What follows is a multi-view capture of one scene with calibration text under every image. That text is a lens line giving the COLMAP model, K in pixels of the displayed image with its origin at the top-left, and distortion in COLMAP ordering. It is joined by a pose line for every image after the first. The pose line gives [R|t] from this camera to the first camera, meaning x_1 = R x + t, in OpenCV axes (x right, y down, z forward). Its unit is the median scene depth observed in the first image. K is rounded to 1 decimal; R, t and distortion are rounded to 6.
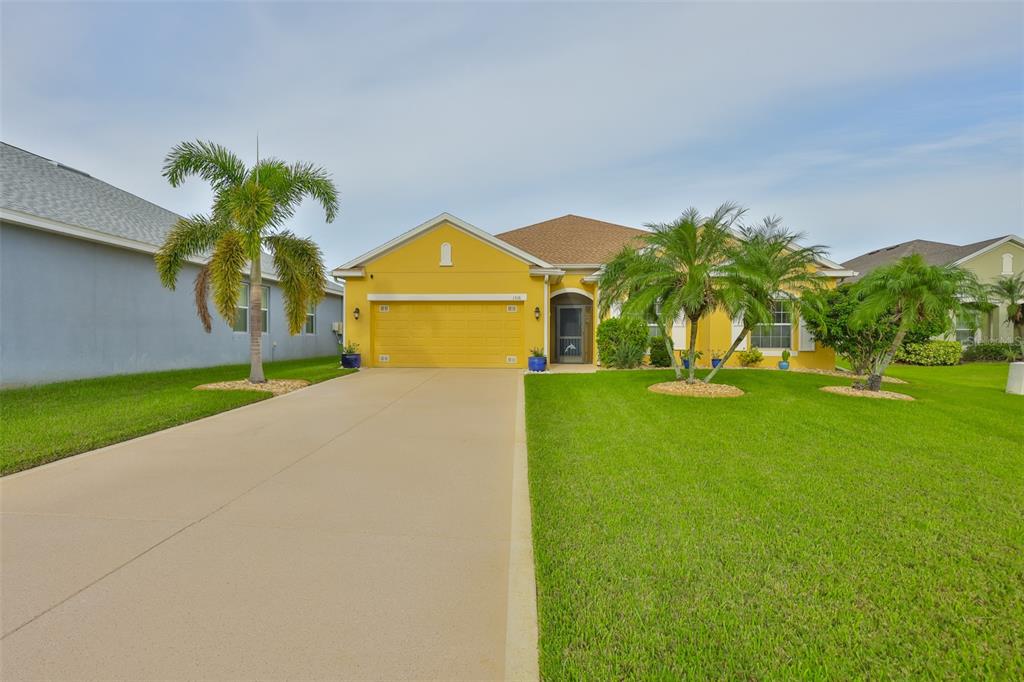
lens RADIAL K [[470.9, 0, 510.6], [0, 470.9, 341.8], [0, 0, 1]] dist [-0.000584, -0.000359]
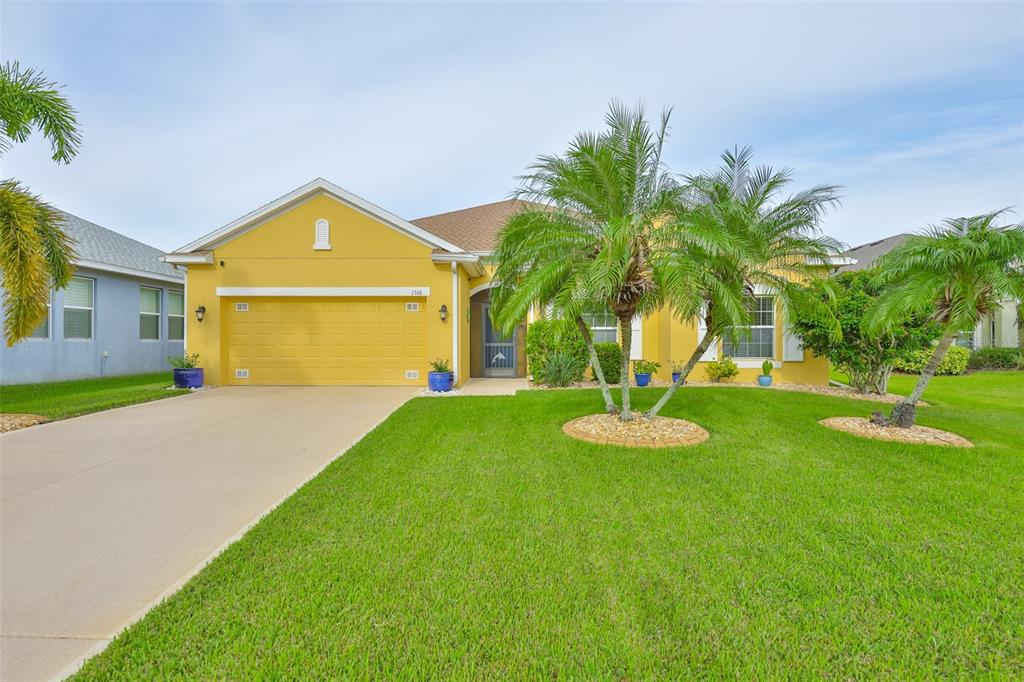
lens RADIAL K [[470.9, 0, 513.2], [0, 470.9, 338.2], [0, 0, 1]] dist [-0.000584, -0.000359]
pose [[0.999009, -0.003586, 0.044364, 0.133927], [0.004263, 0.999876, -0.015167, -0.008322], [-0.044304, 0.015341, 0.998900, 0.245222]]
